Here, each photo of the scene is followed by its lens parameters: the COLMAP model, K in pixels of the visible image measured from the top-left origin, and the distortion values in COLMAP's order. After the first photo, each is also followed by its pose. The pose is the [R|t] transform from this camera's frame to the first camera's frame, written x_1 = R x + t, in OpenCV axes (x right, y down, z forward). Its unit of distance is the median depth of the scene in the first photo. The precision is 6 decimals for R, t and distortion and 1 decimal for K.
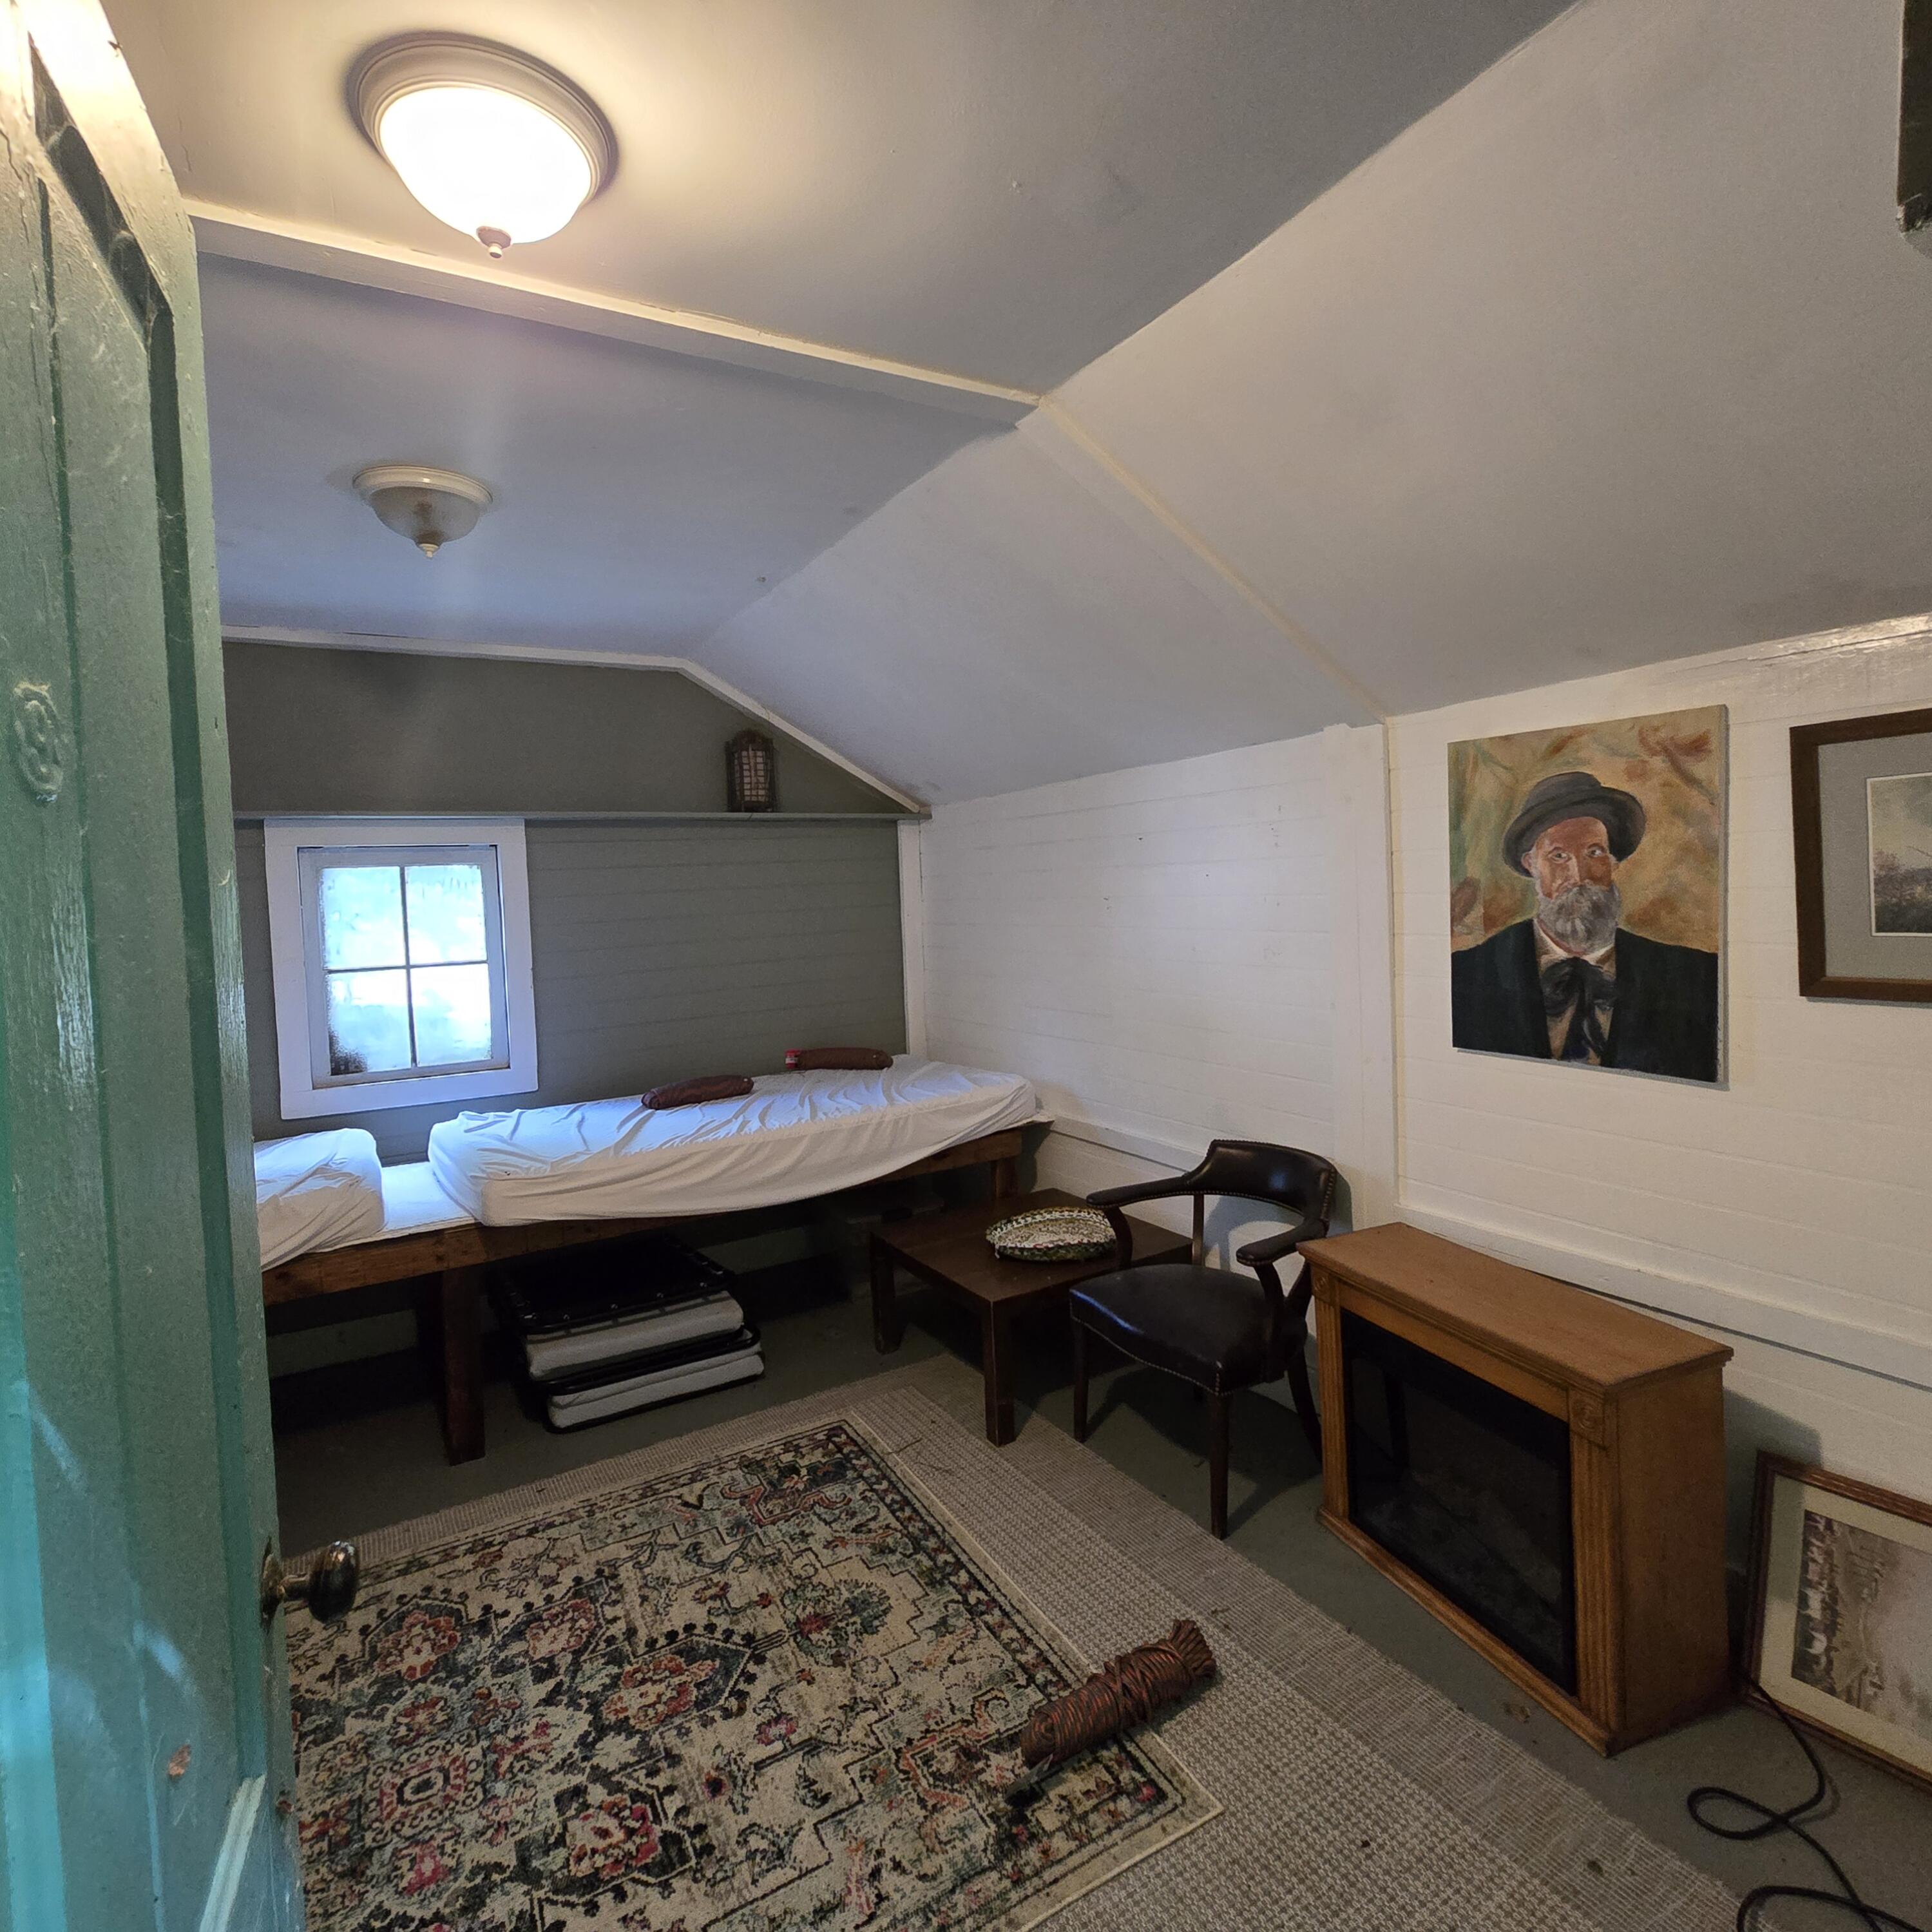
lens RADIAL K [[1050.4, 0, 957.7], [0, 1050.4, 935.0], [0, 0, 1]] dist [-0.001215, -0.003729]
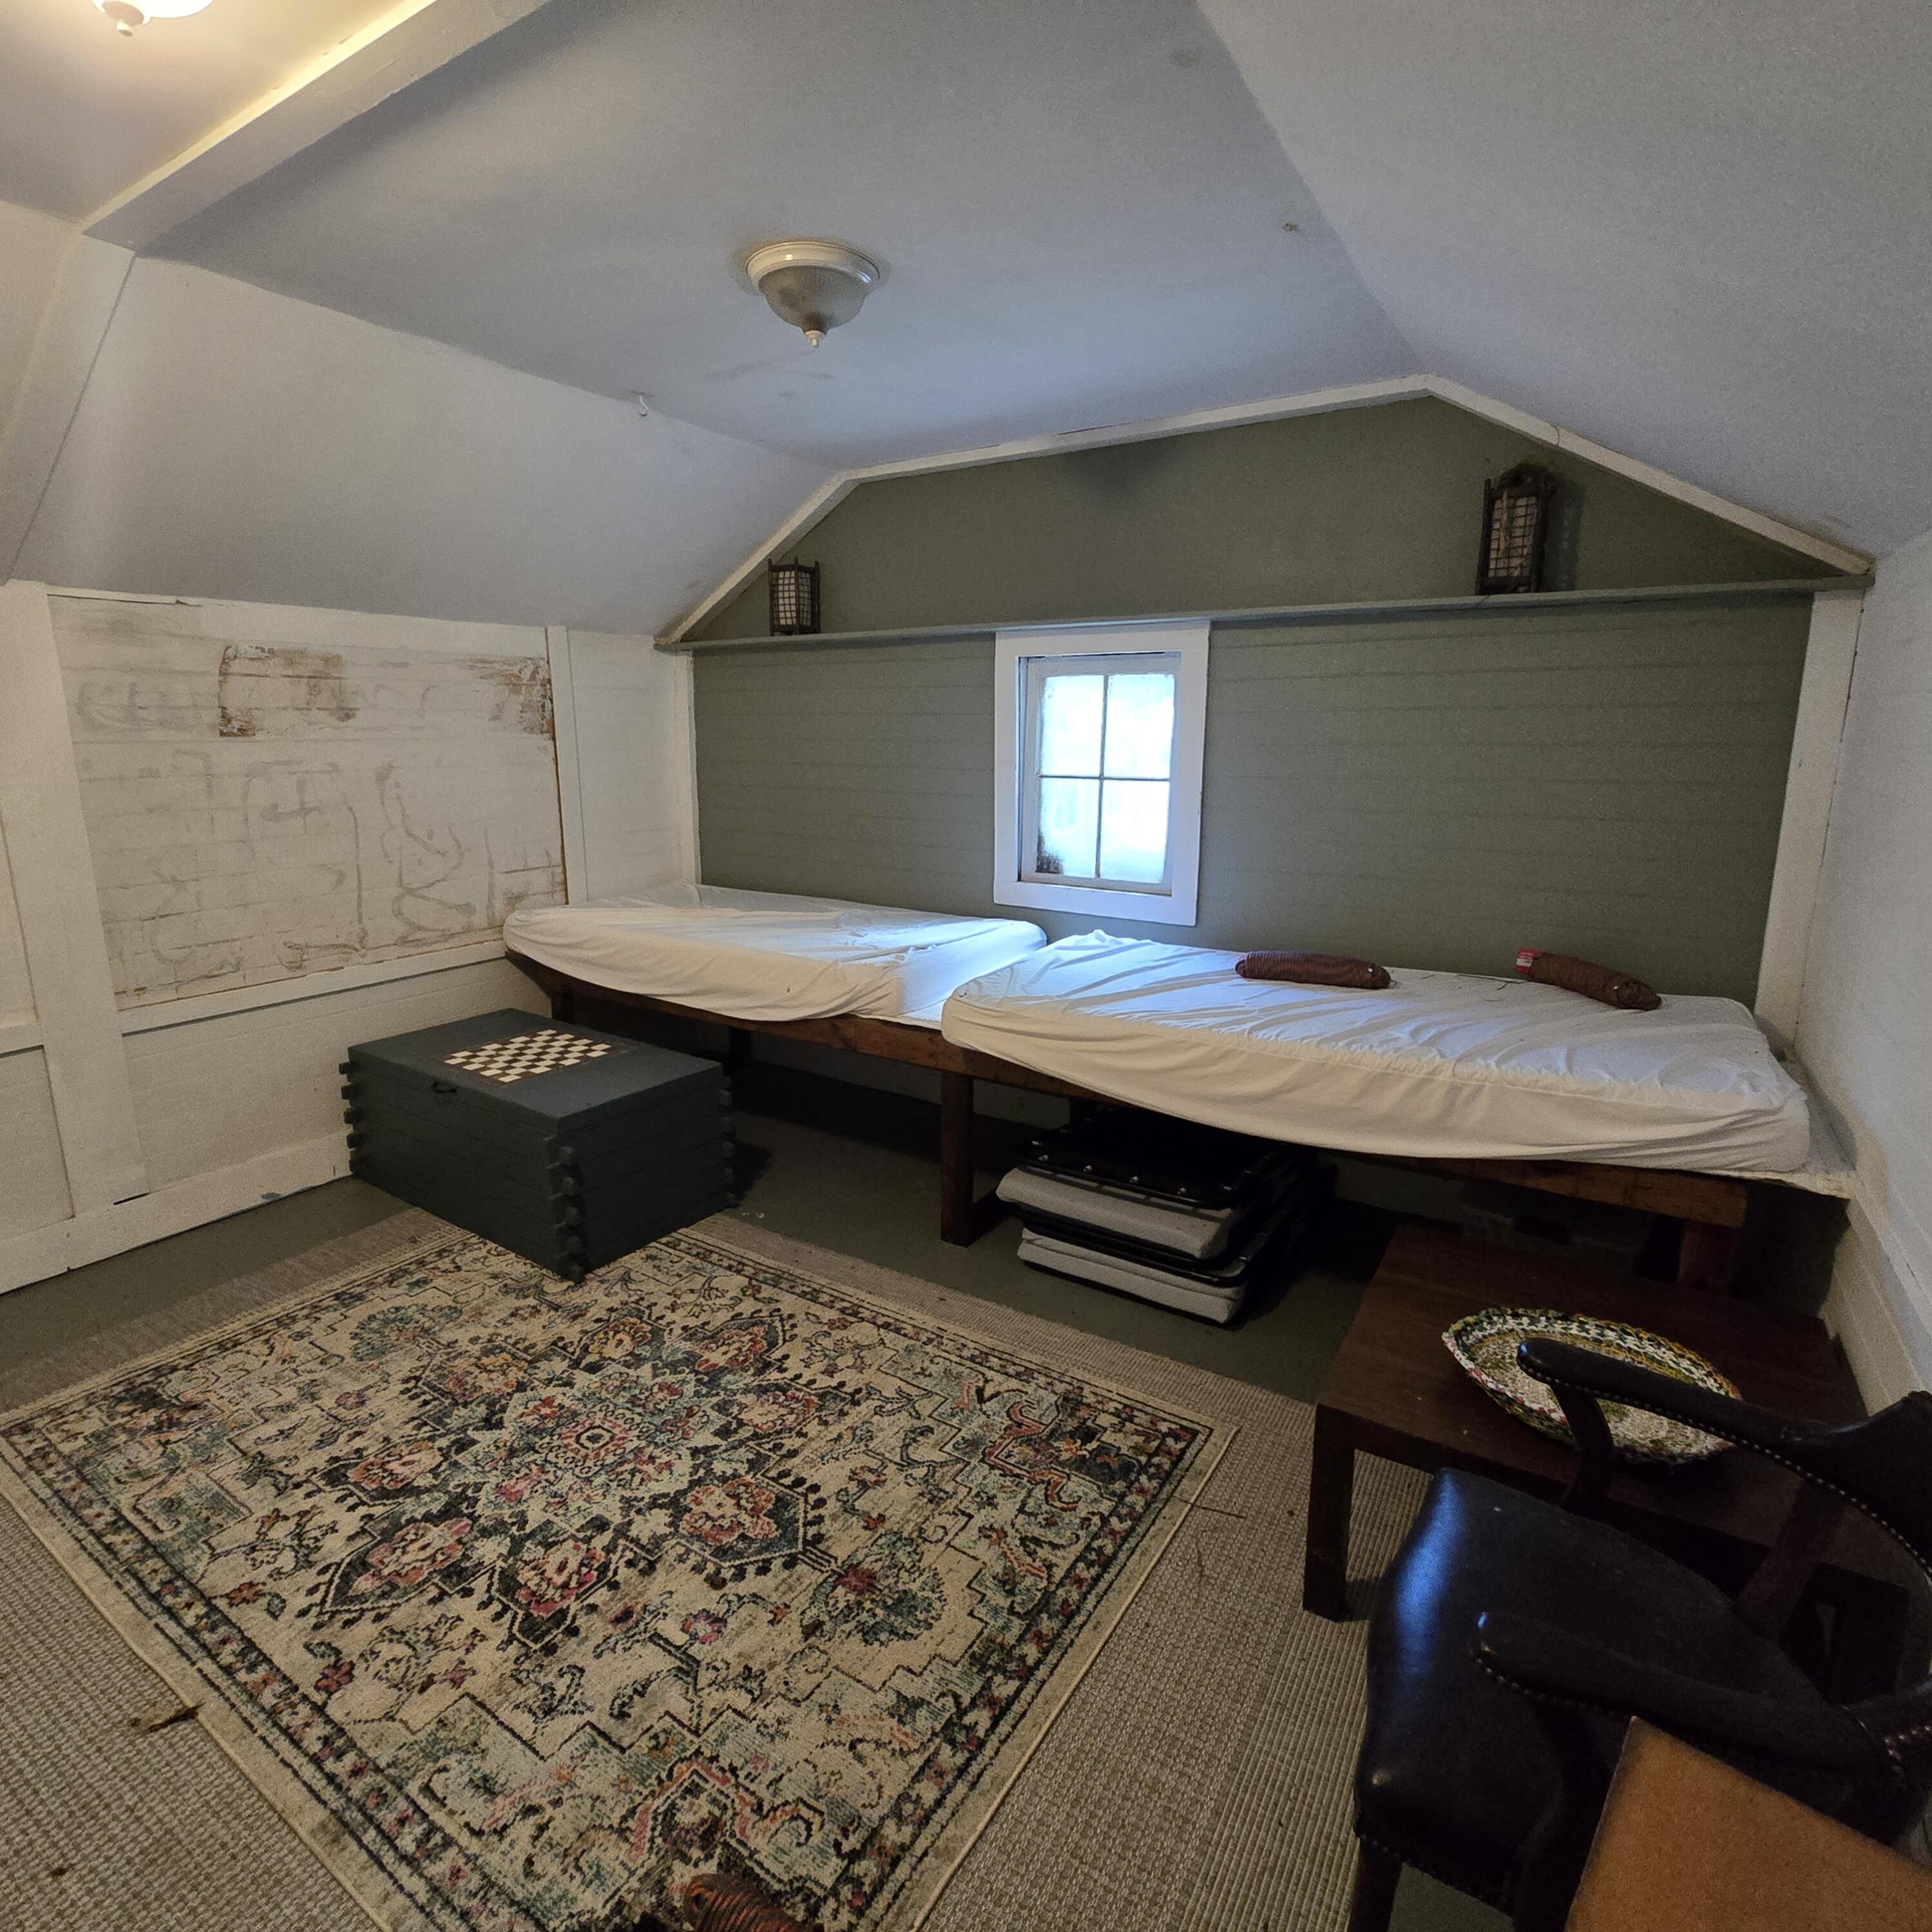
lens RADIAL K [[1050.4, 0, 957.7], [0, 1050.4, 935.0], [0, 0, 1]] dist [-0.001215, -0.003729]
pose [[0.457004, 0.216505, -0.862713, 0.522145], [-0.055572, 0.974978, 0.215241, -0.053610], [0.887727, -0.050424, 0.457601, 0.688744]]
